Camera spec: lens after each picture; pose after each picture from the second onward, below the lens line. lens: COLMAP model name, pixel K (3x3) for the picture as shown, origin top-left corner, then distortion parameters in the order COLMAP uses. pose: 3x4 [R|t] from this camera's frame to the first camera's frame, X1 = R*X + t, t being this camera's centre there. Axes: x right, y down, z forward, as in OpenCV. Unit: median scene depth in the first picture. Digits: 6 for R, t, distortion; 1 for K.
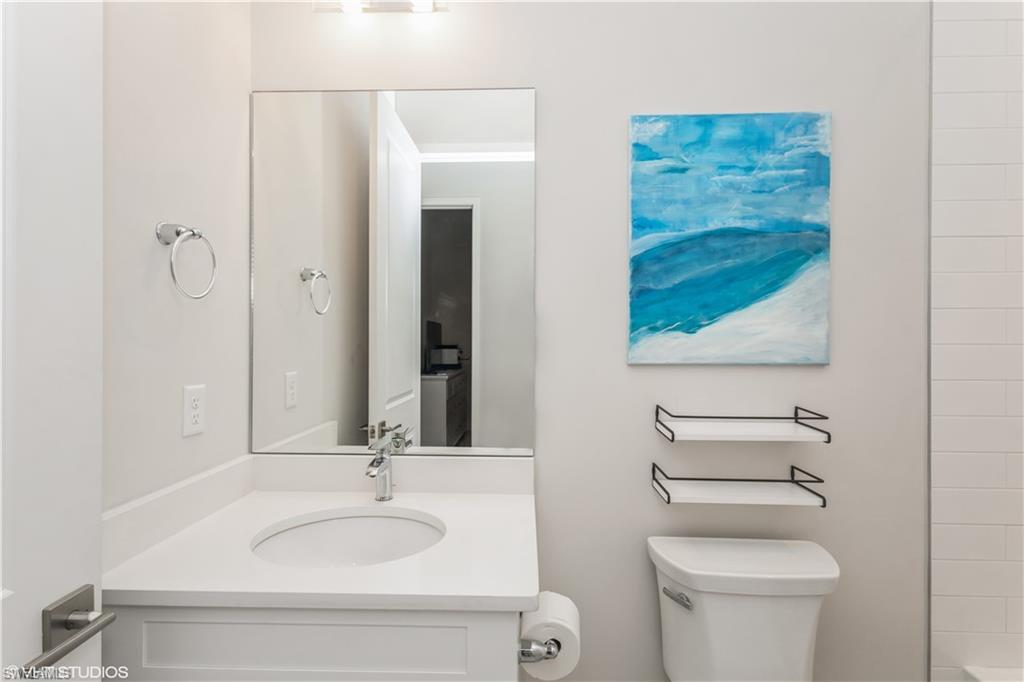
lens RADIAL K [[477.6, 0, 515.0], [0, 477.6, 340.9], [0, 0, 1]] dist [0.011295, -0.003417]
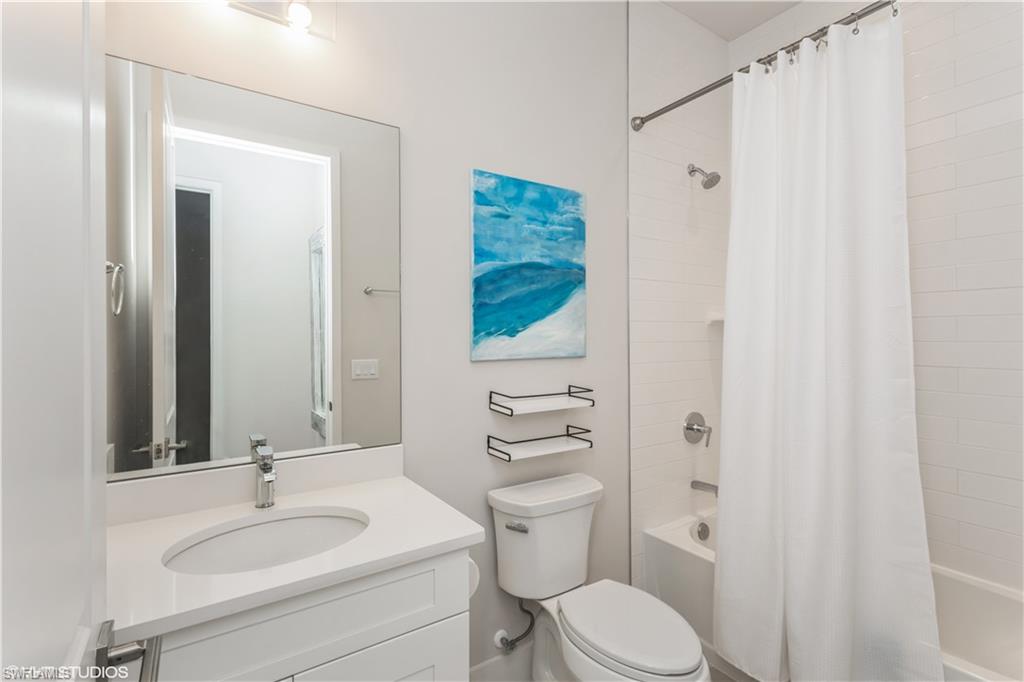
lens RADIAL K [[477.6, 0, 503.1], [0, 477.6, 338.6], [0, 0, 1]] dist [0.011295, -0.003417]
pose [[0.816022, -0.009354, 0.577945, -0.446160], [0.009132, 0.999953, 0.003291, -0.015548], [-0.577948, 0.002592, 0.816069, -0.100784]]
